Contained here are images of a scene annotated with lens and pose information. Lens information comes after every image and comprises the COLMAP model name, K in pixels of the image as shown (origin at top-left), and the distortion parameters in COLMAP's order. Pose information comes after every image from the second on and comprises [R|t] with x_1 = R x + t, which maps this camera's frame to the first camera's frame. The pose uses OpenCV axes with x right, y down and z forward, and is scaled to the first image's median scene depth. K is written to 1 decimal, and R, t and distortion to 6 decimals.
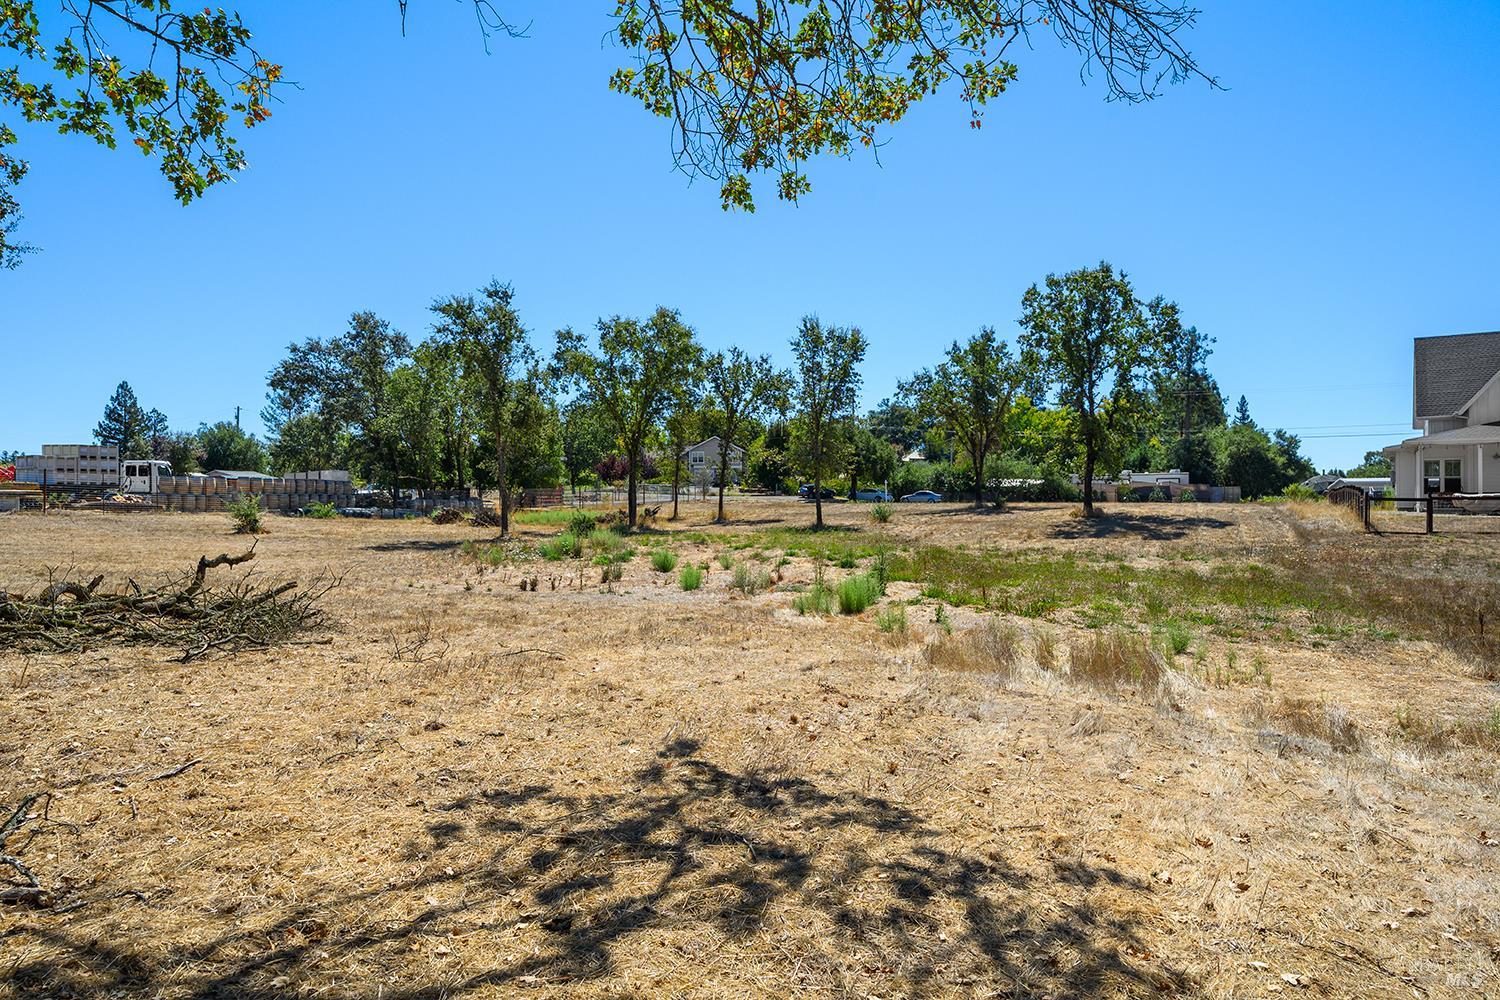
lens RADIAL K [[949.5, 0, 750.0], [0, 949.5, 500.0], [0, 0, 1]] dist [-0.002648, -0.000480]
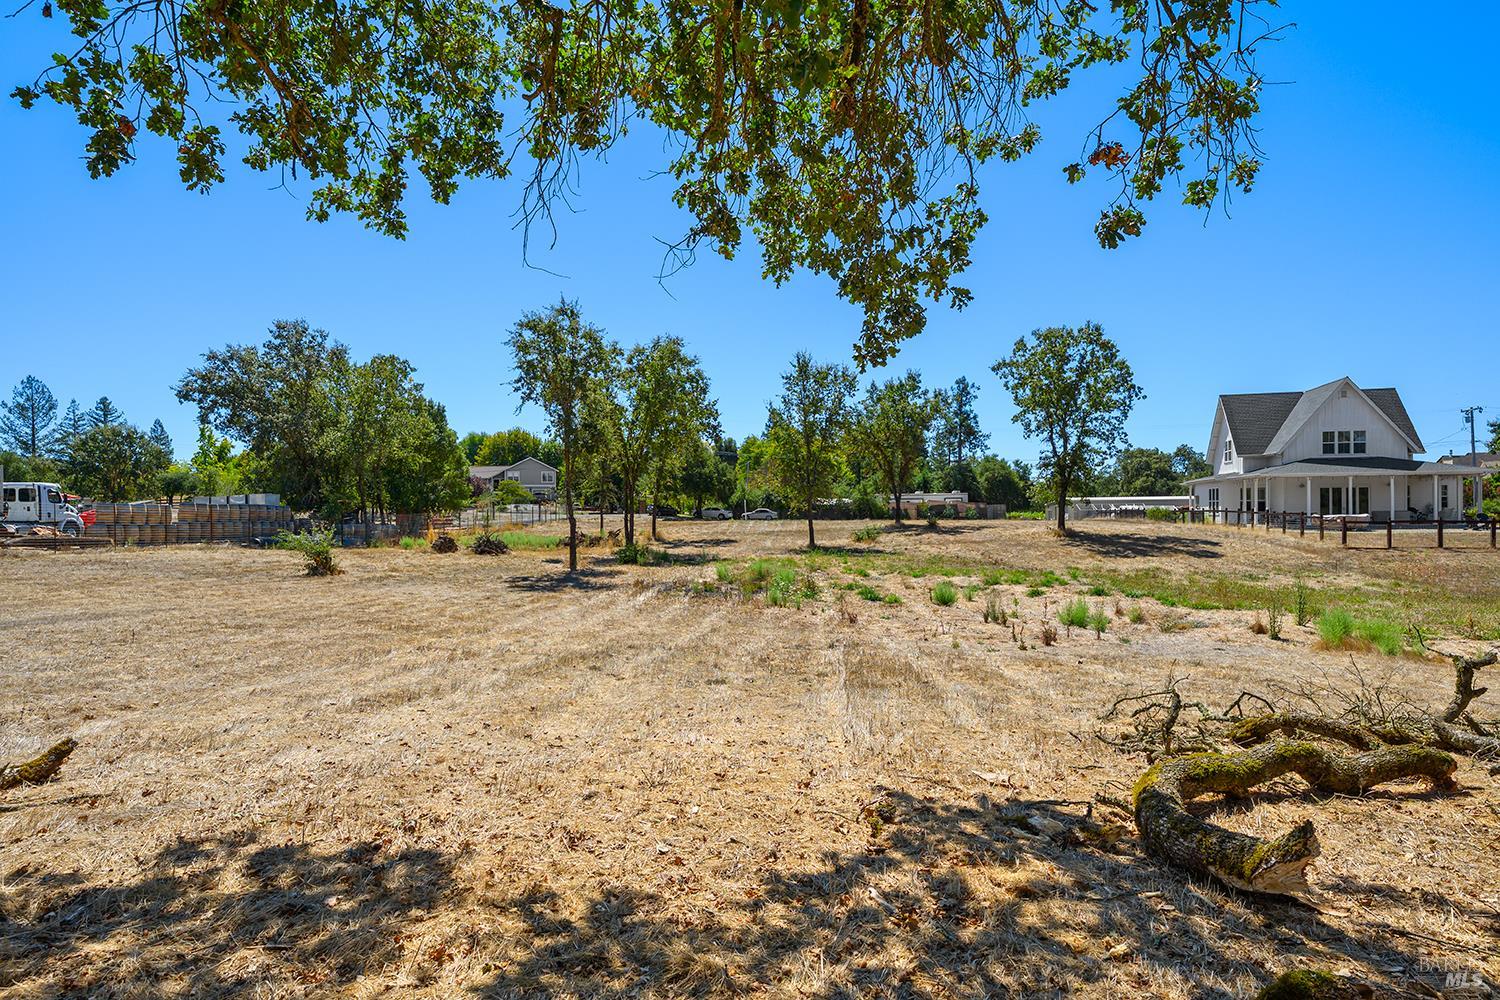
lens RADIAL K [[820.5, 0, 750.0], [0, 820.5, 500.0], [0, 0, 1]] dist [0.000168, -0.000235]
pose [[0.947437, -0.001610, 0.319937, -0.272508], [0.006345, 0.999885, -0.013758, -0.012741], [-0.319878, 0.015064, 0.947339, 0.126994]]
